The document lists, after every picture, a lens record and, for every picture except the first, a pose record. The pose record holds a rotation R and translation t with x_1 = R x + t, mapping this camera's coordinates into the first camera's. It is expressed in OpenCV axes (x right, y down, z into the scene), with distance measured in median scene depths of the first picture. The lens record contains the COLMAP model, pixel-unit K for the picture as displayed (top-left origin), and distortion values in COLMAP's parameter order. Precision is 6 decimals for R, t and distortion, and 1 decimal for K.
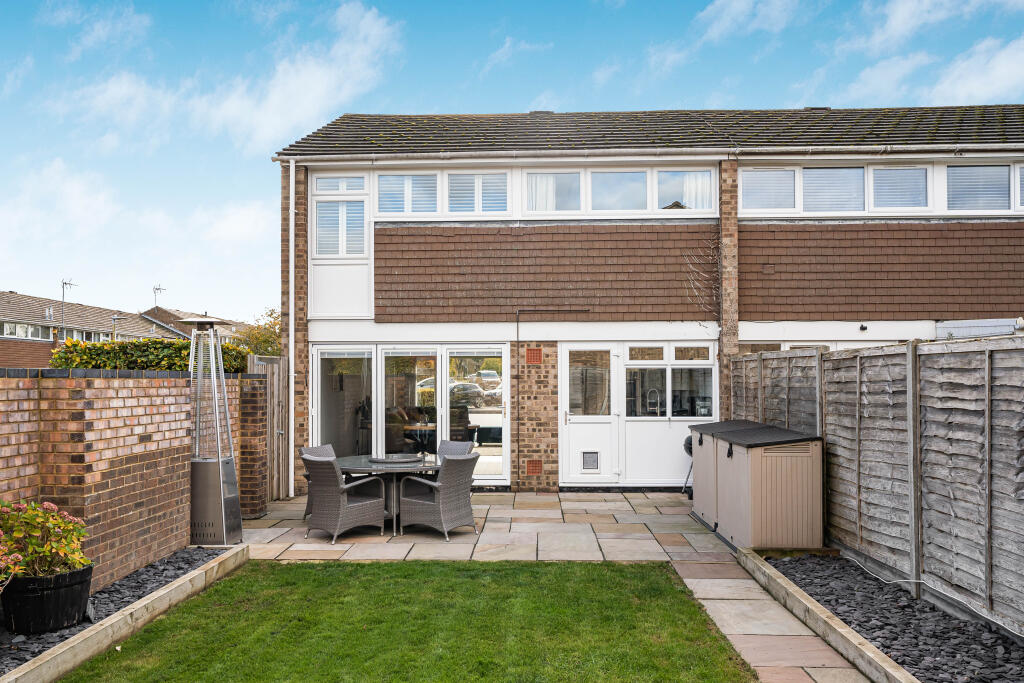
lens RADIAL K [[777.3, 0, 510.6], [0, 777.3, 347.3], [0, 0, 1]] dist [-0.003900, -0.001203]
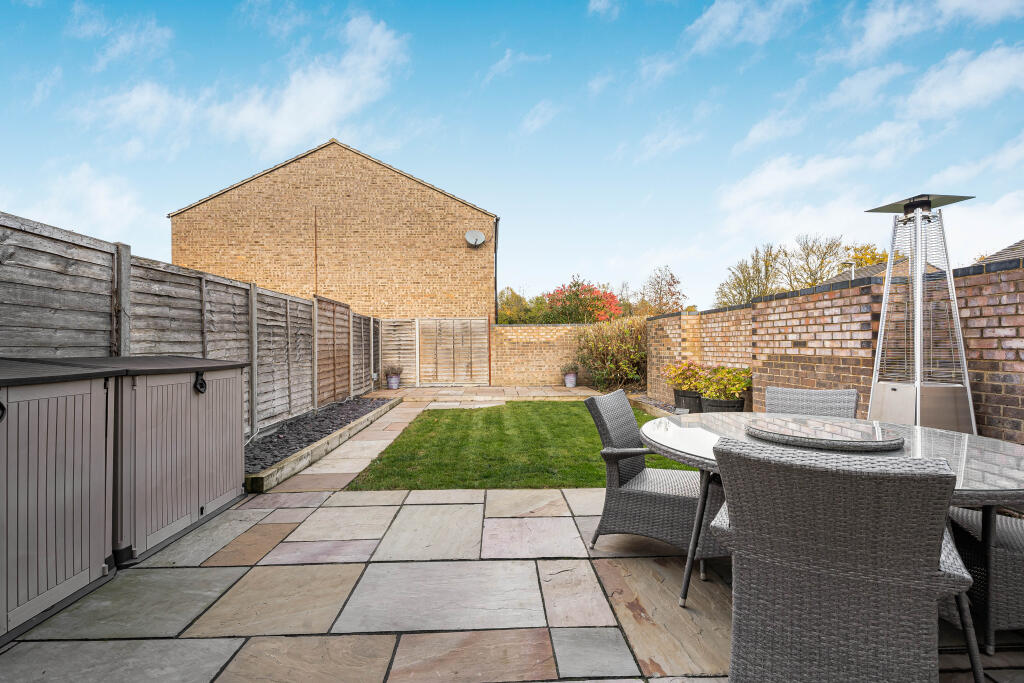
lens RADIAL K [[462.6, 0, 510.3], [0, 462.6, 345.1], [0, 0, 1]] dist [0.000444, 0.000020]
pose [[-0.997453, 0.010549, -0.070545, 0.048074], [0.013526, 0.999032, -0.041866, 0.147219], [0.070035, -0.042714, -0.996630, 1.750157]]
